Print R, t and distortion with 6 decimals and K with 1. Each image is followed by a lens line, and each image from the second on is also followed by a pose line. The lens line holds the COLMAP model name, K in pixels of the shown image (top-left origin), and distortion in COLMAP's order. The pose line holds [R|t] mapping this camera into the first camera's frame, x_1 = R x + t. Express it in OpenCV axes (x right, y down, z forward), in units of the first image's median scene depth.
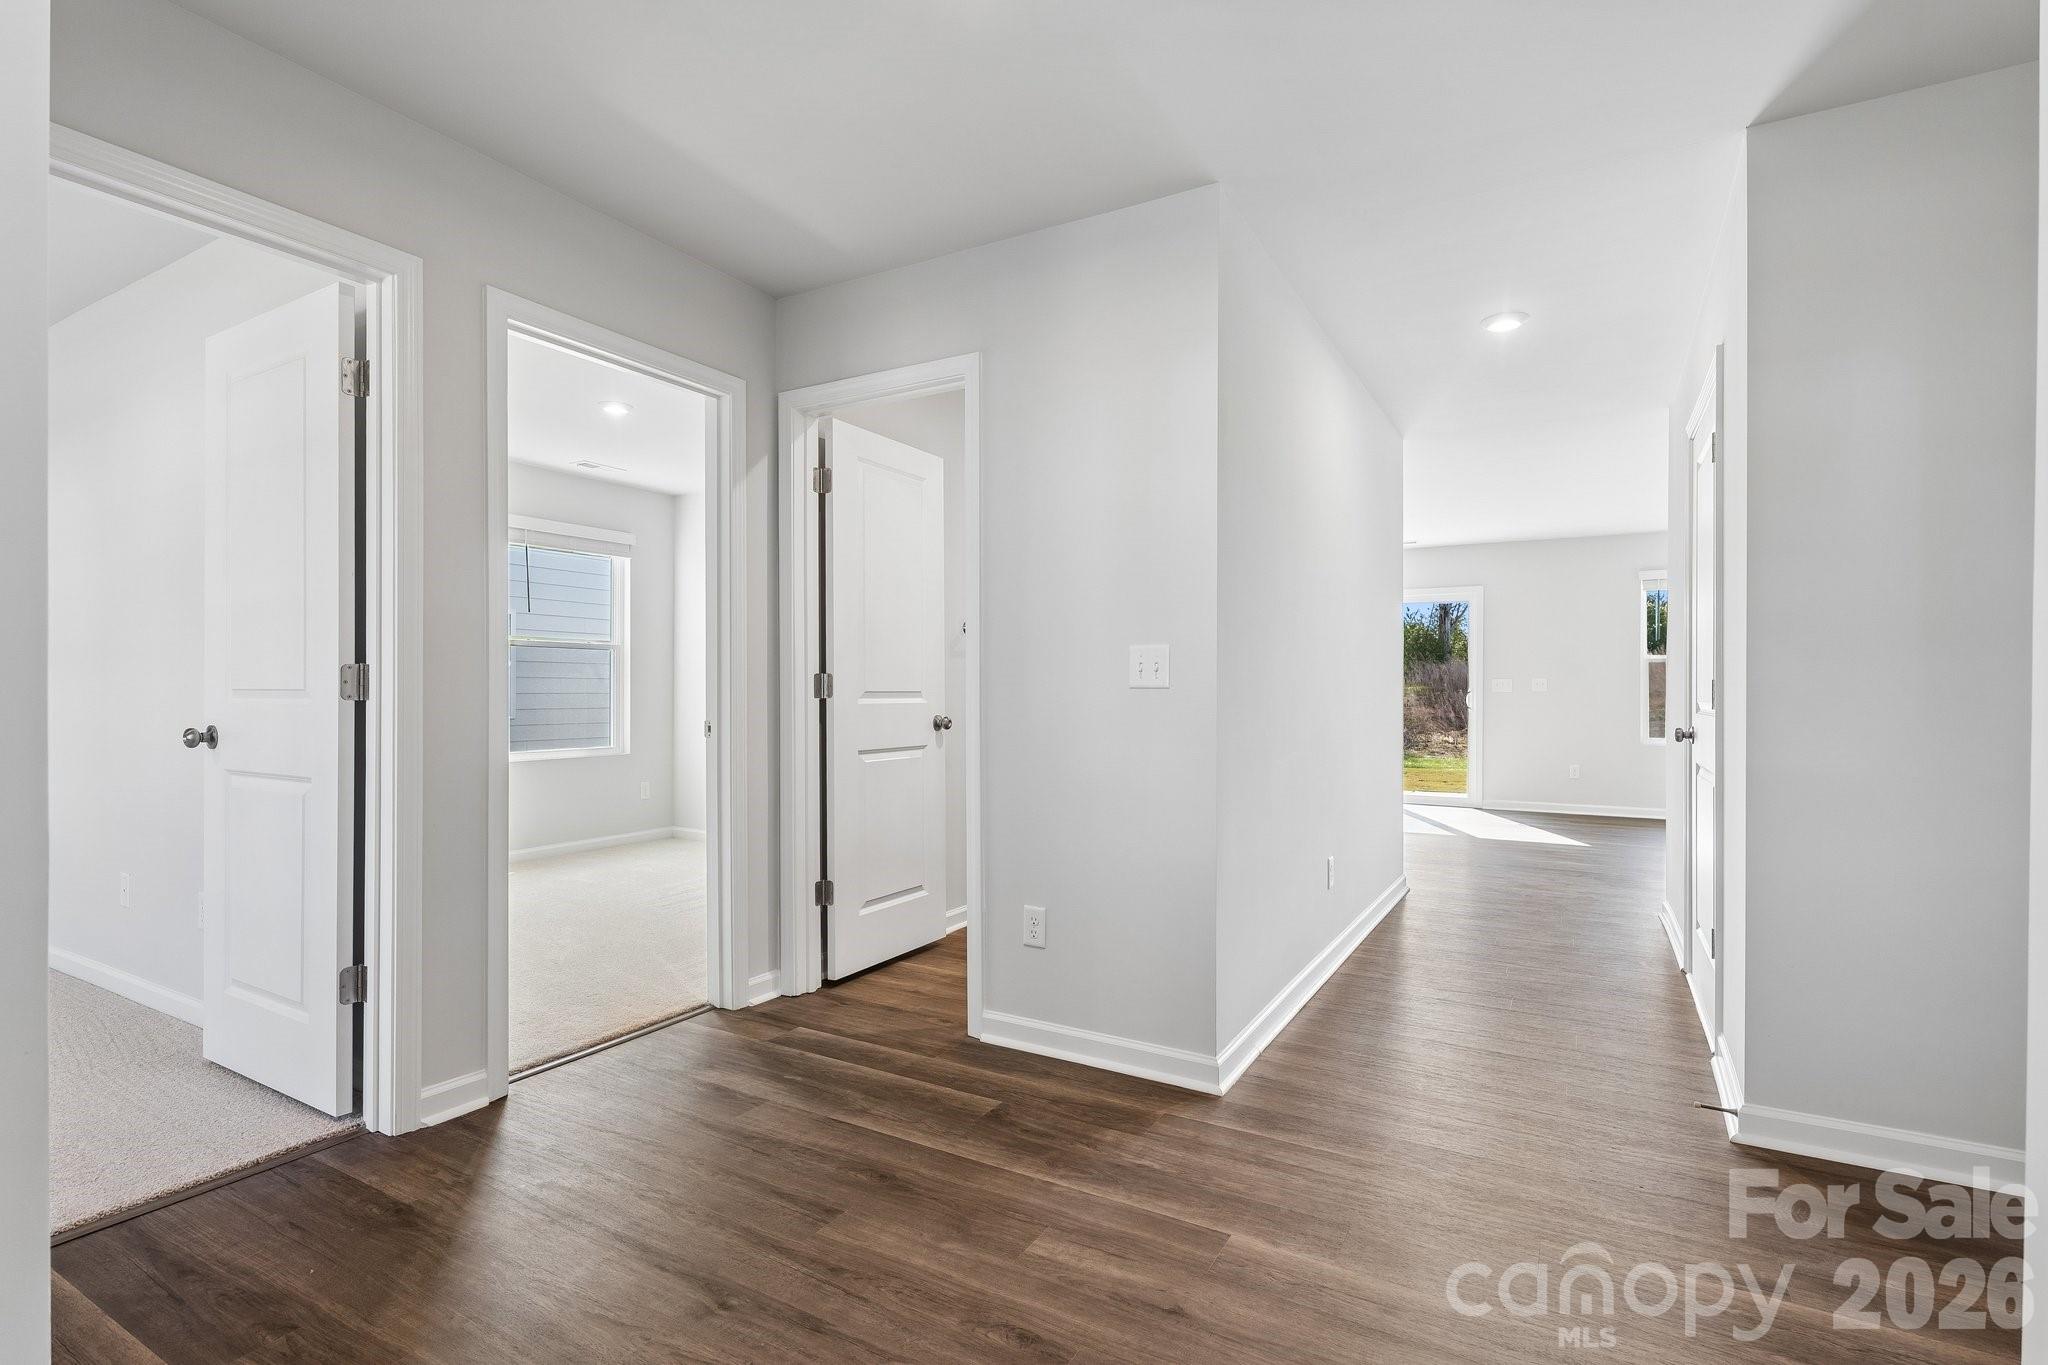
lens RADIAL K [[956.8, 0, 1028.5], [0, 956.8, 689.4], [0, 0, 1]] dist [0.000508, 0.001330]
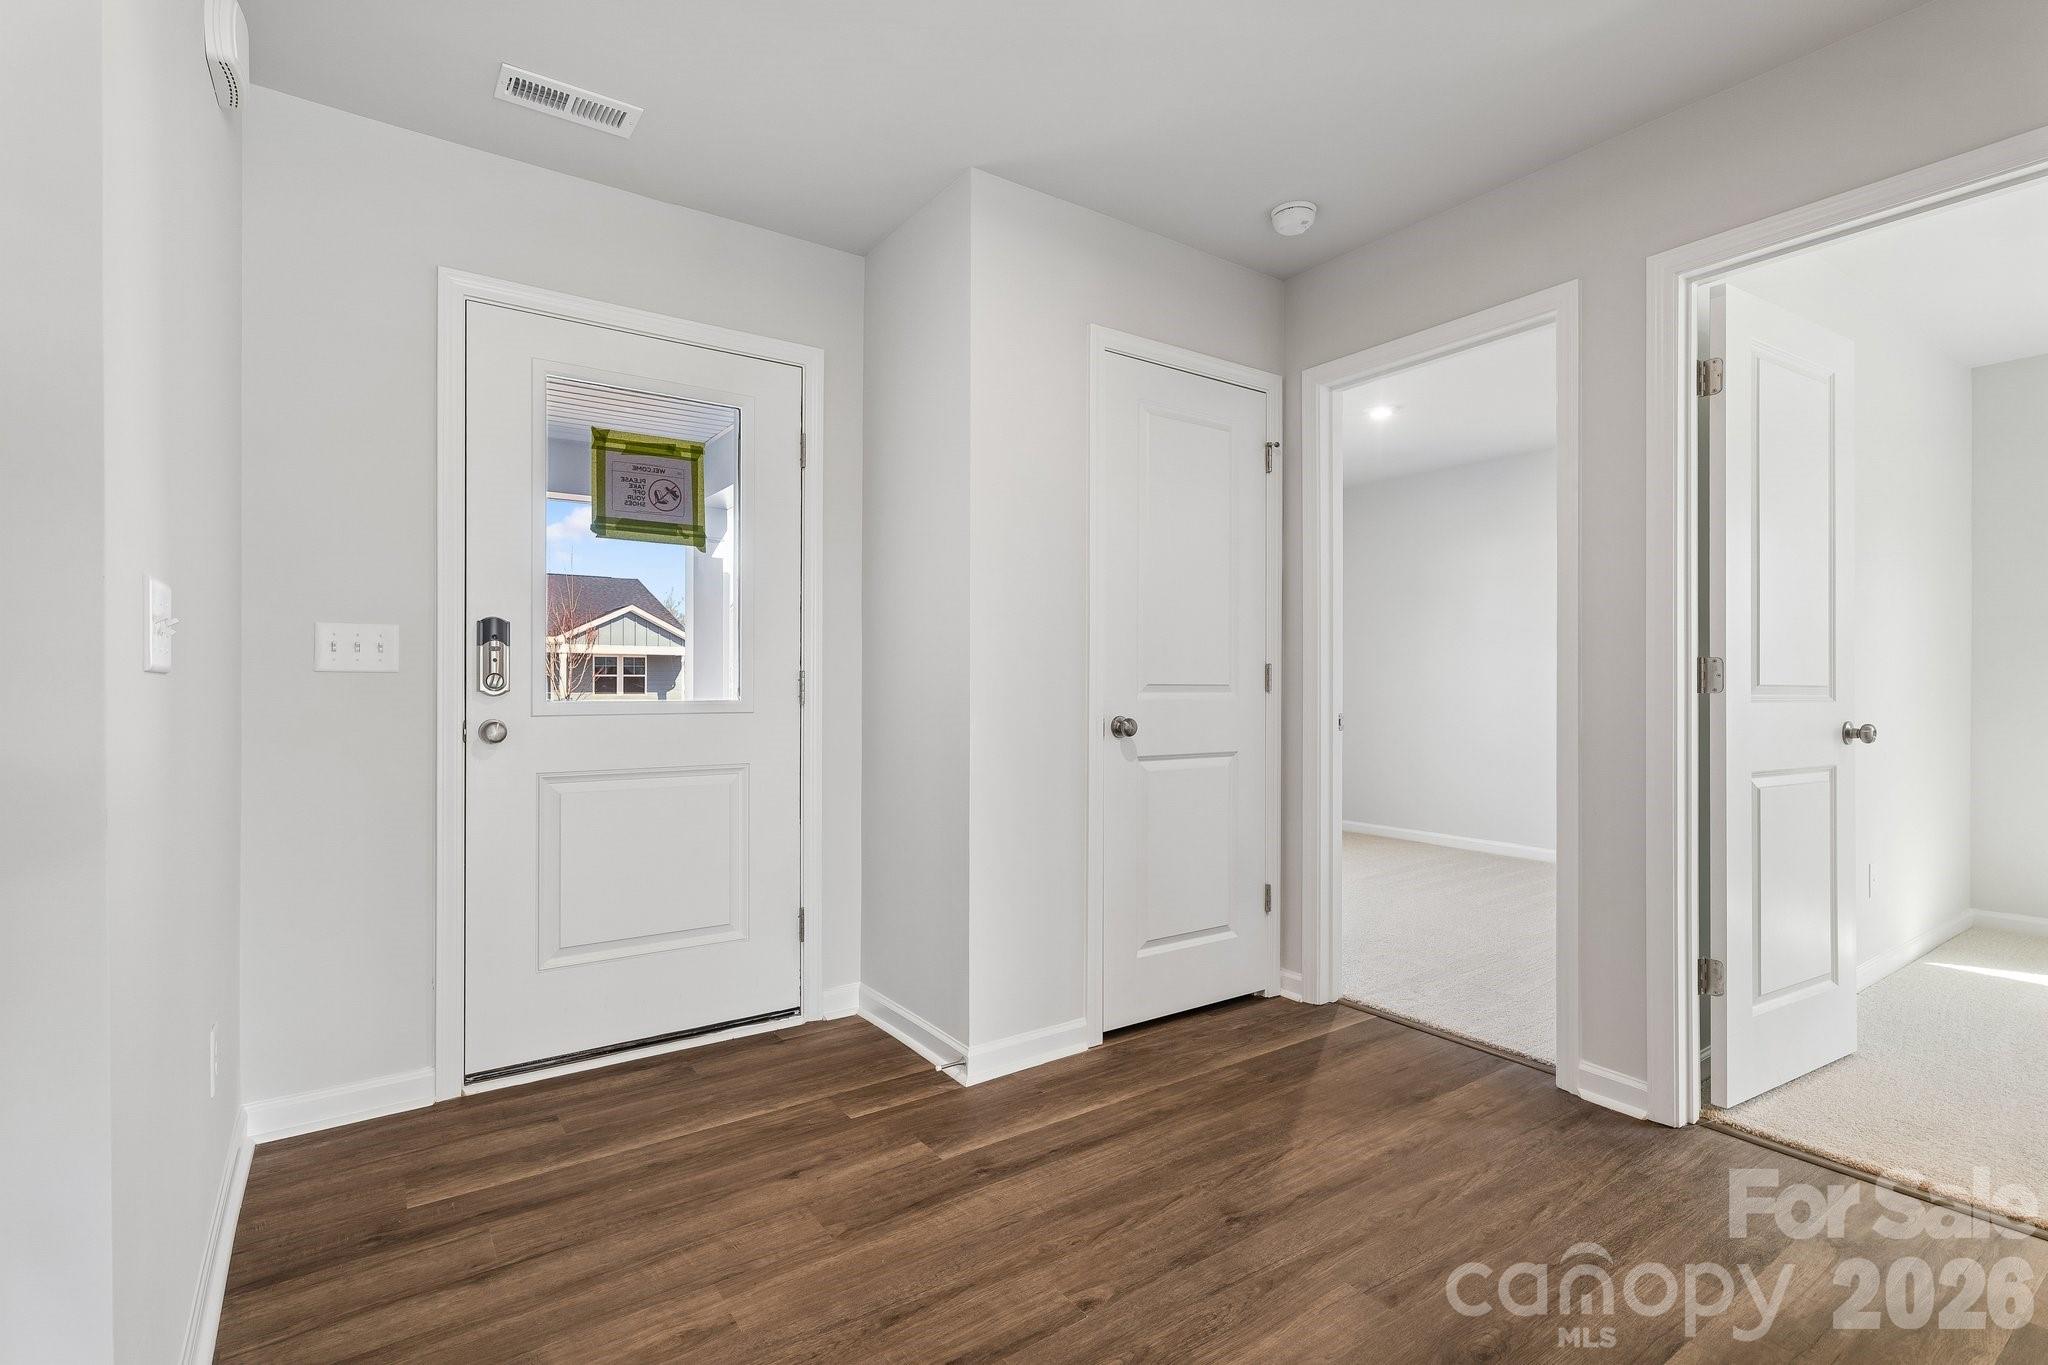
lens RADIAL K [[956.8, 0, 1022.9], [0, 956.8, 687.7], [0, 0, 1]] dist [0.000508, 0.001330]
pose [[-0.433428, 0.011832, -0.901111, 0.668302], [0.009700, 0.999917, 0.008464, -0.014380], [0.901136, -0.005072, -0.433506, 1.020554]]
